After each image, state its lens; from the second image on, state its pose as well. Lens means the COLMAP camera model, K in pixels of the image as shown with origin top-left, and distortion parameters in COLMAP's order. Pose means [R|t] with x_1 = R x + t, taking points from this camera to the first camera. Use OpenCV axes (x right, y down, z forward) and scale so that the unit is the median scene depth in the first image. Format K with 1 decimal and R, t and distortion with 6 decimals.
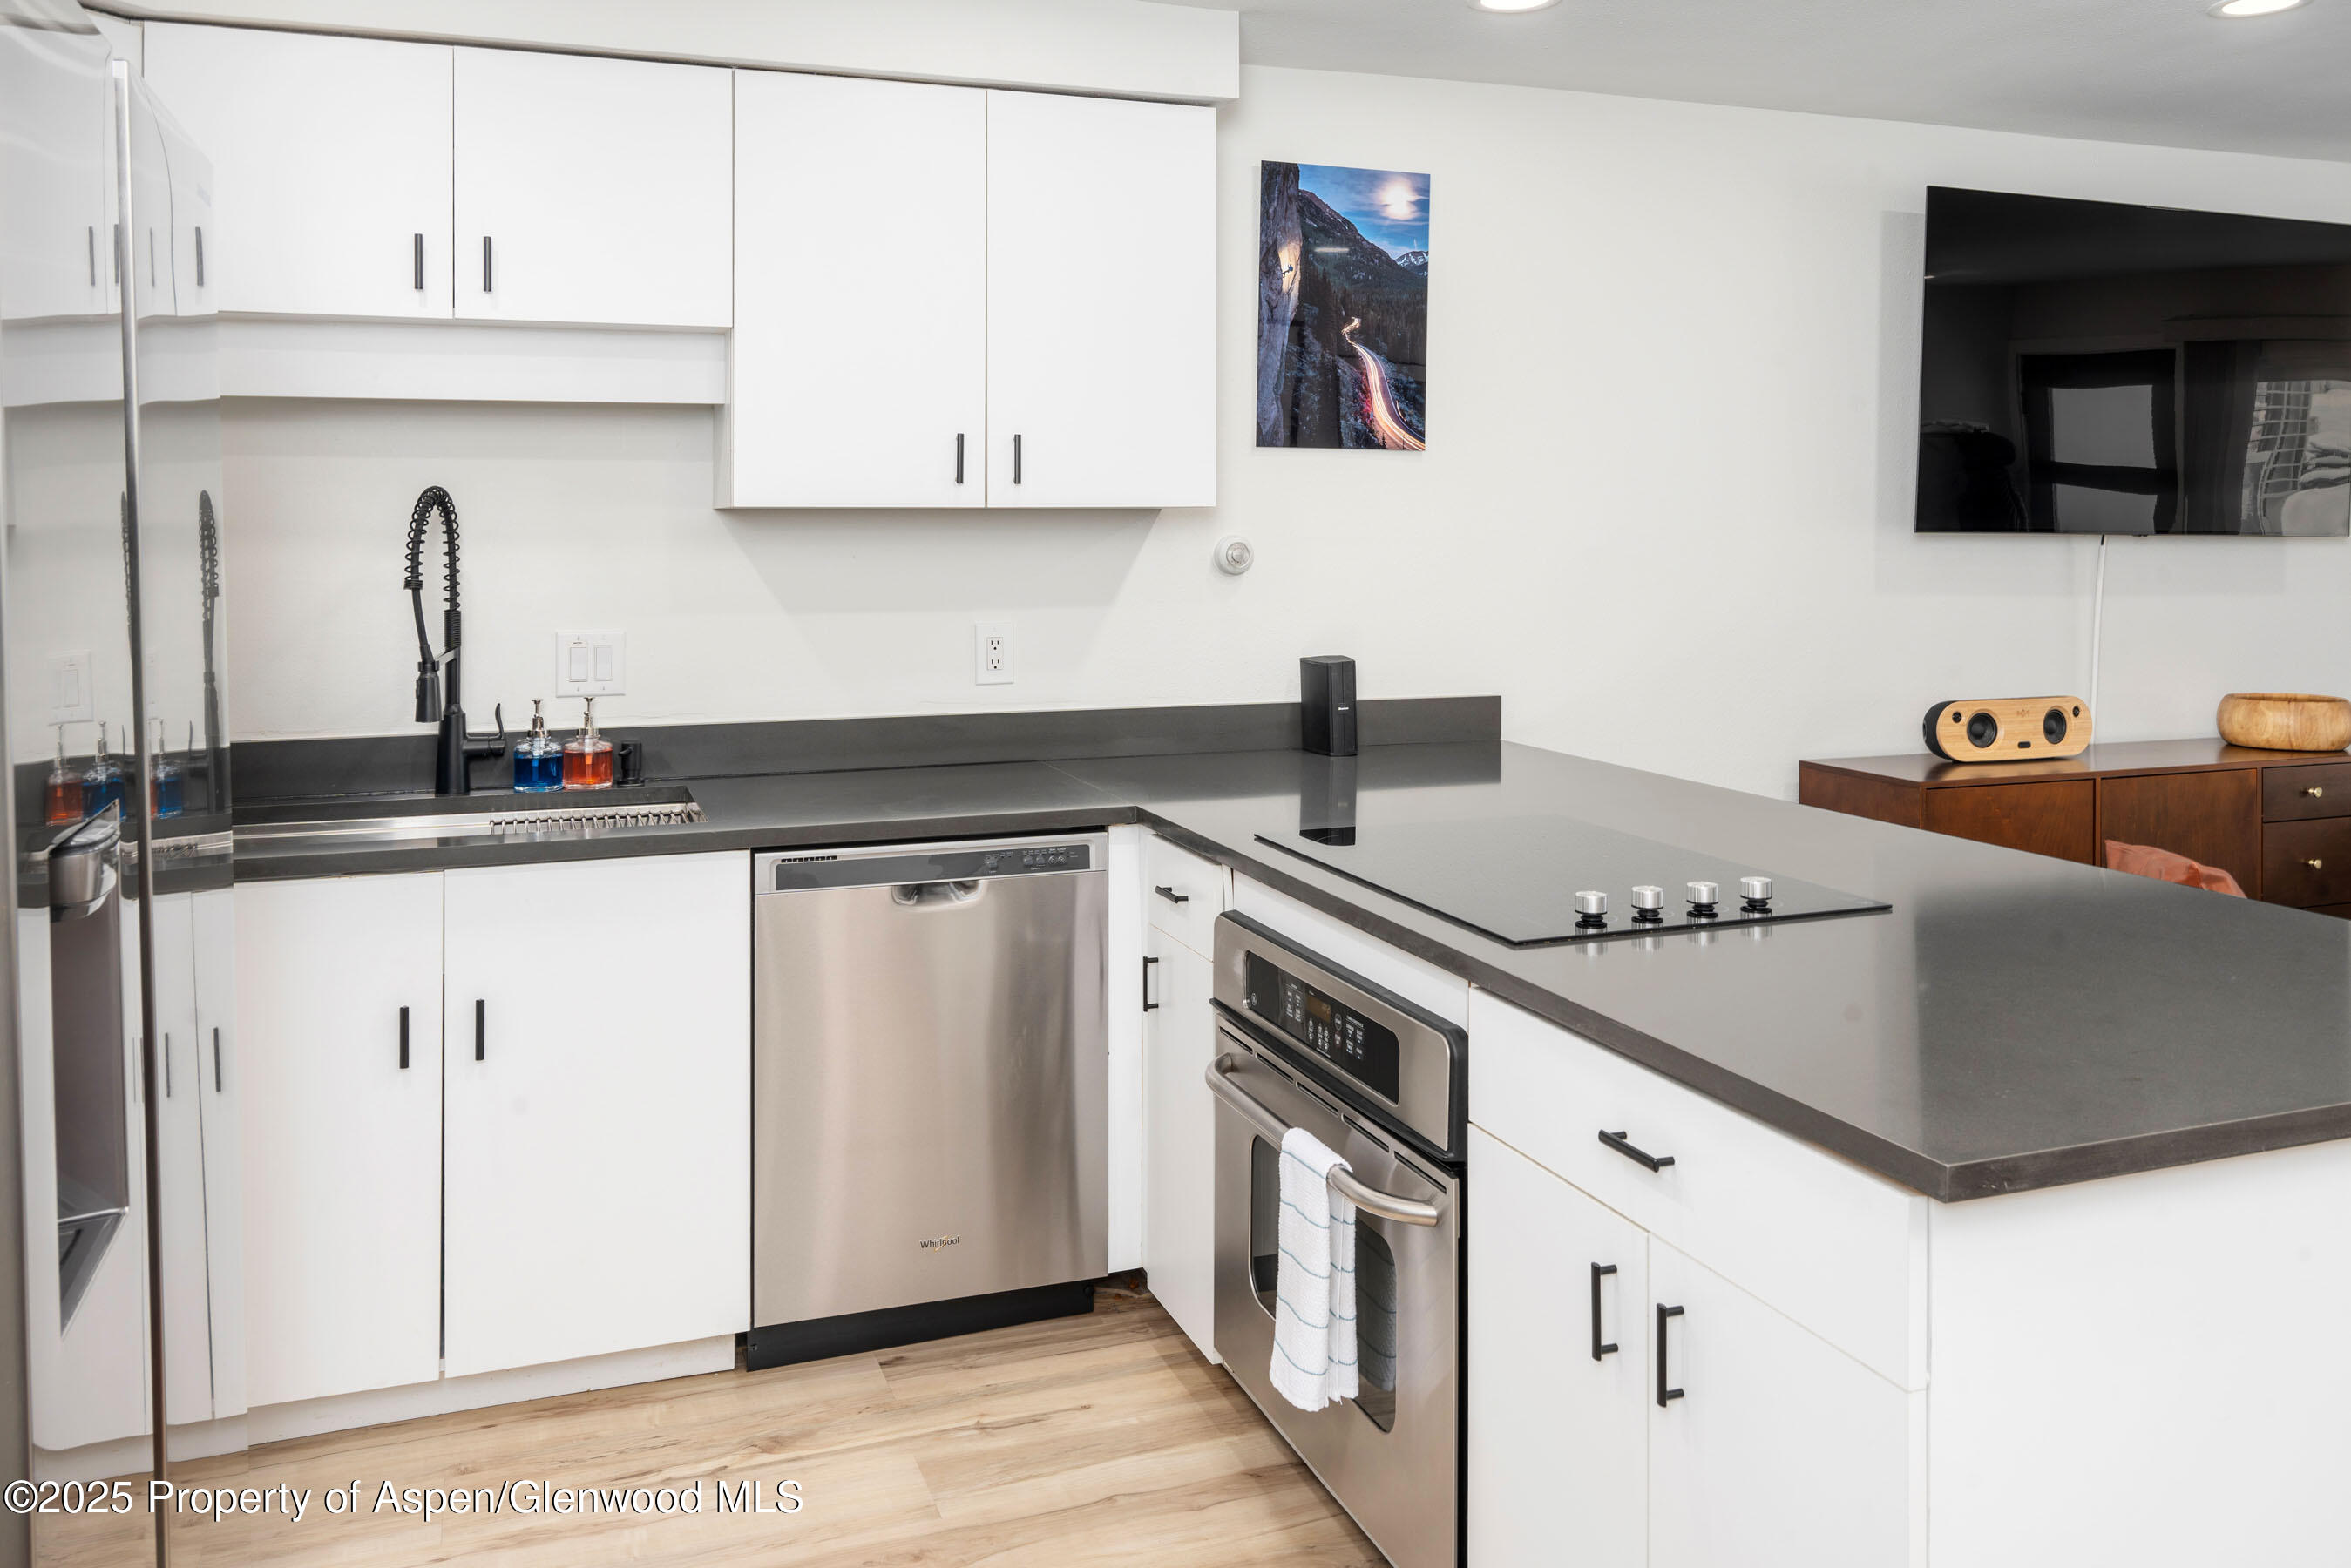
lens RADIAL K [[1794.0, 0, 1168.1], [0, 1794.0, 708.7], [0, 0, 1]] dist [0.004892, -0.000478]
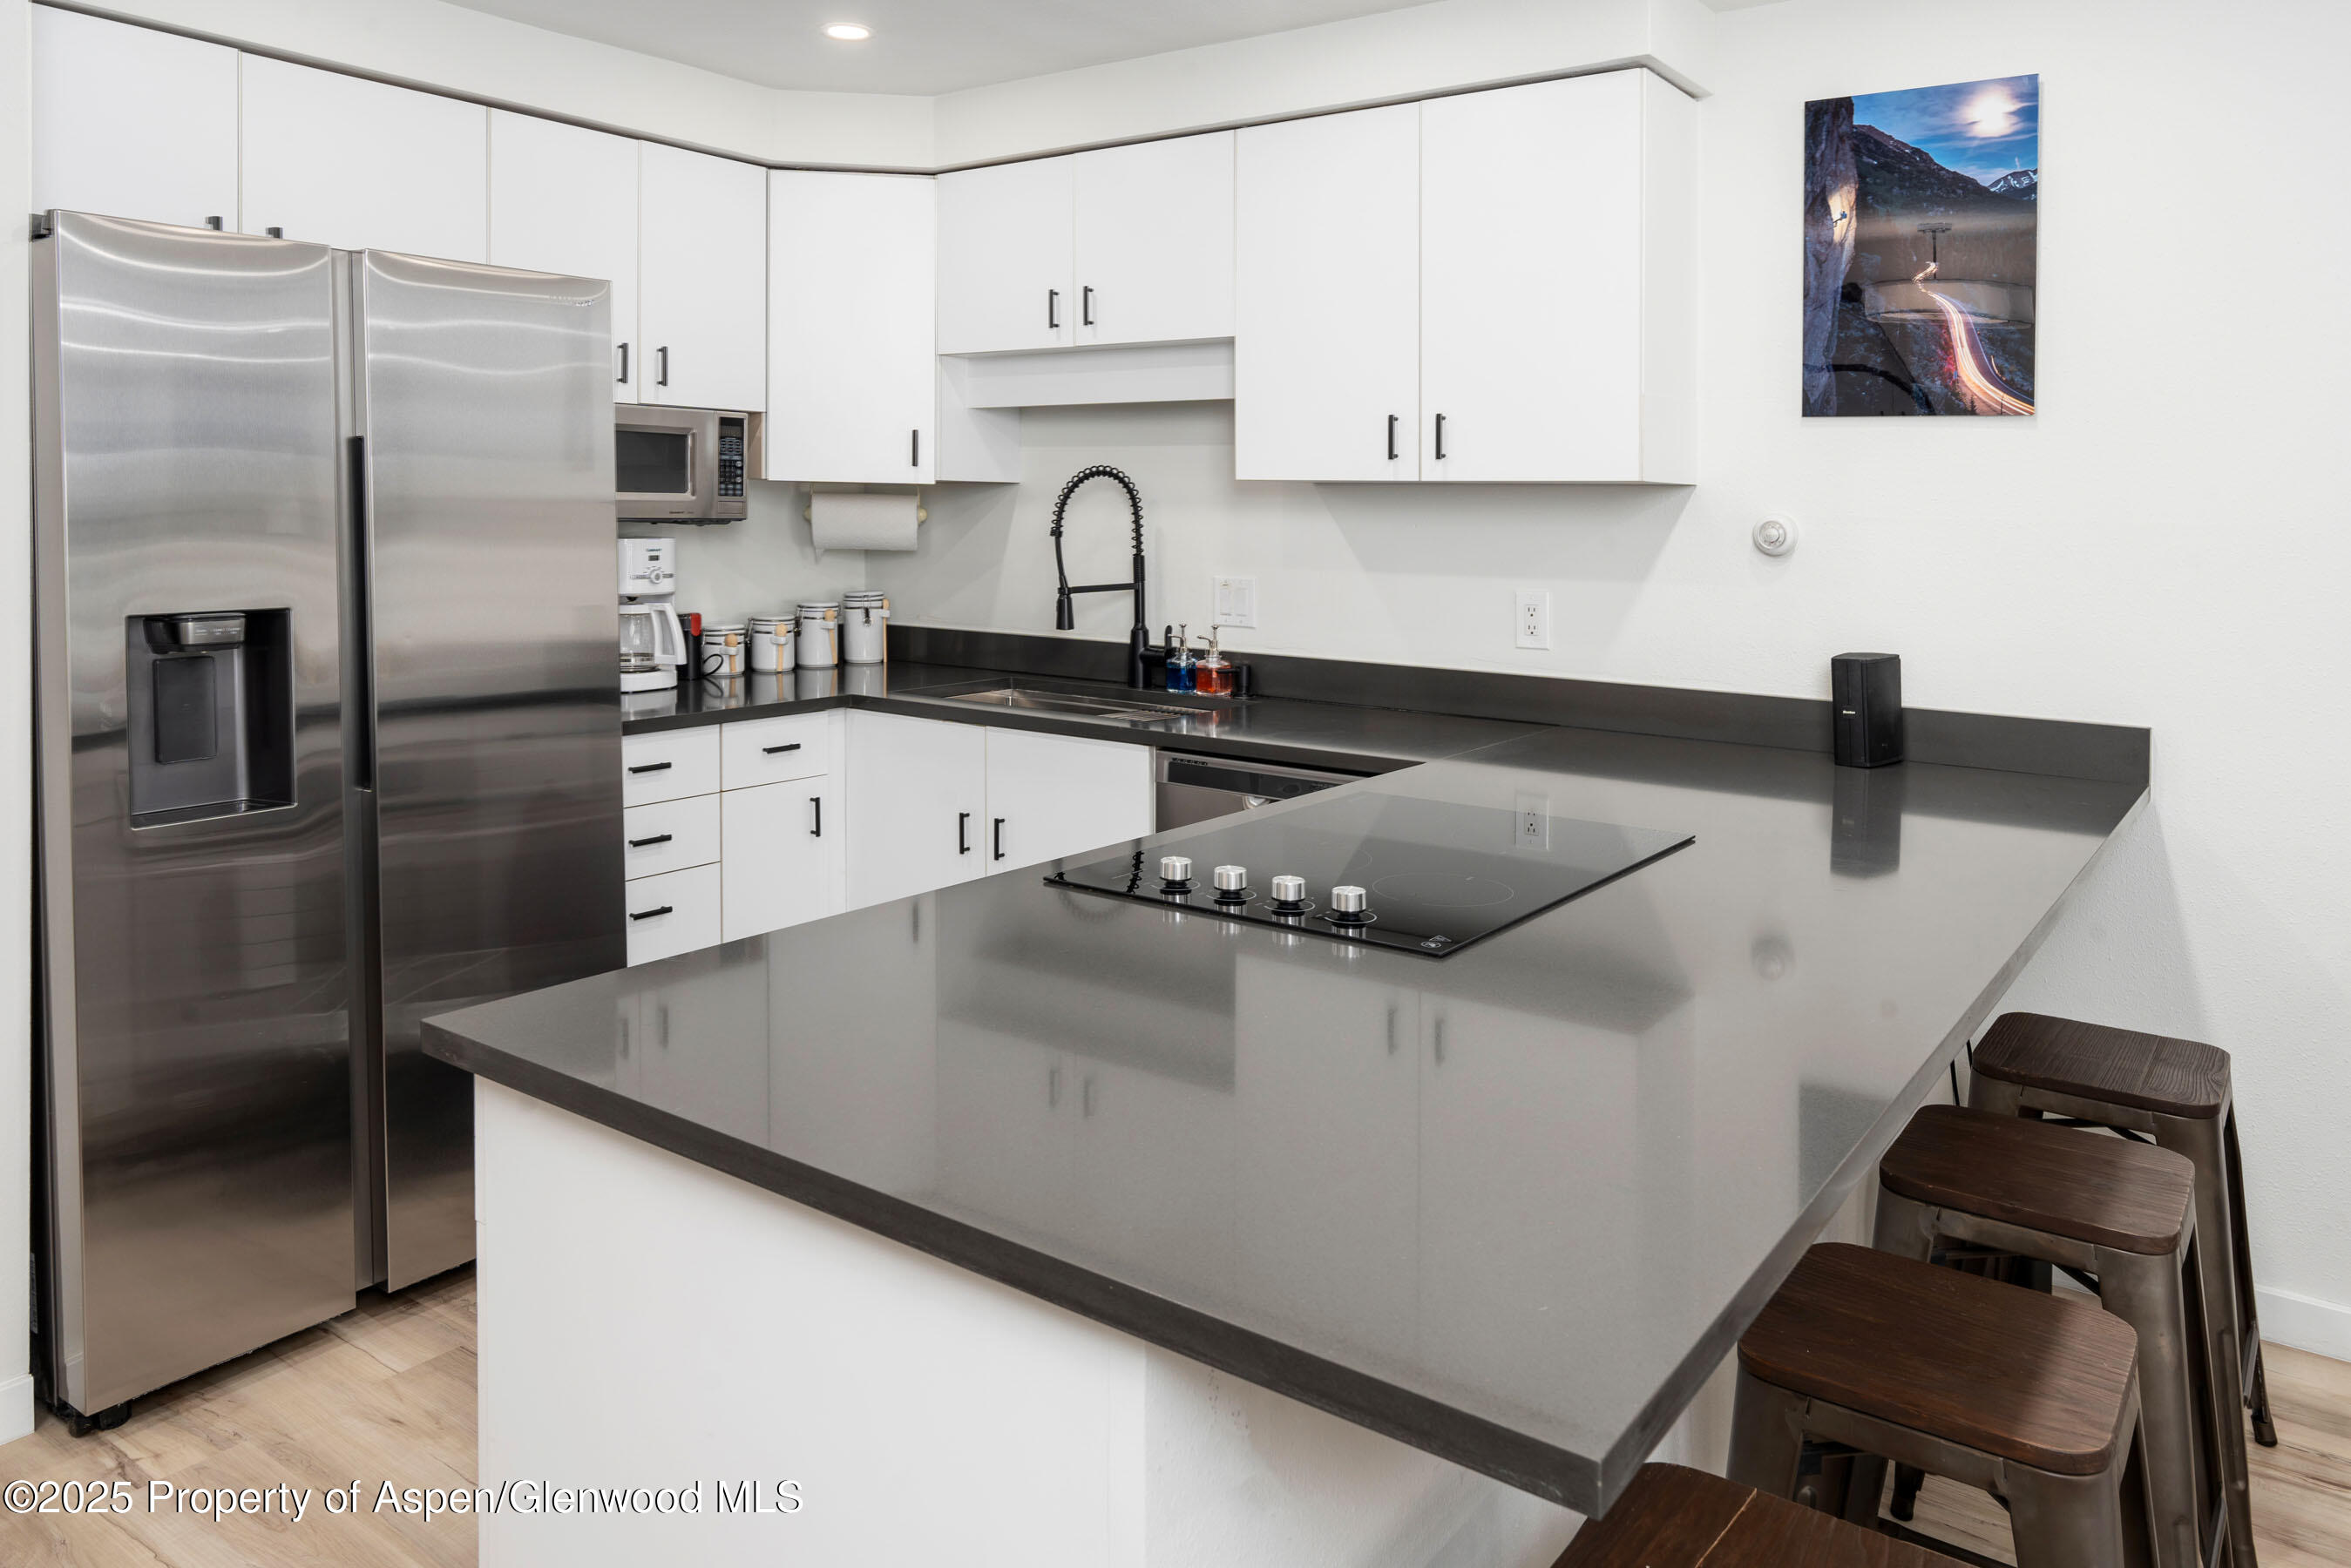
lens RADIAL K [[1621.1, 0, 1190.6], [0, 1621.1, 682.8], [0, 0, 1]] dist [0.007427, -0.000201]
pose [[0.557693, 0.104271, -0.823472, 0.576942], [-0.099835, 0.993303, 0.058162, -0.028914], [0.824021, 0.049774, 0.564368, 0.287570]]
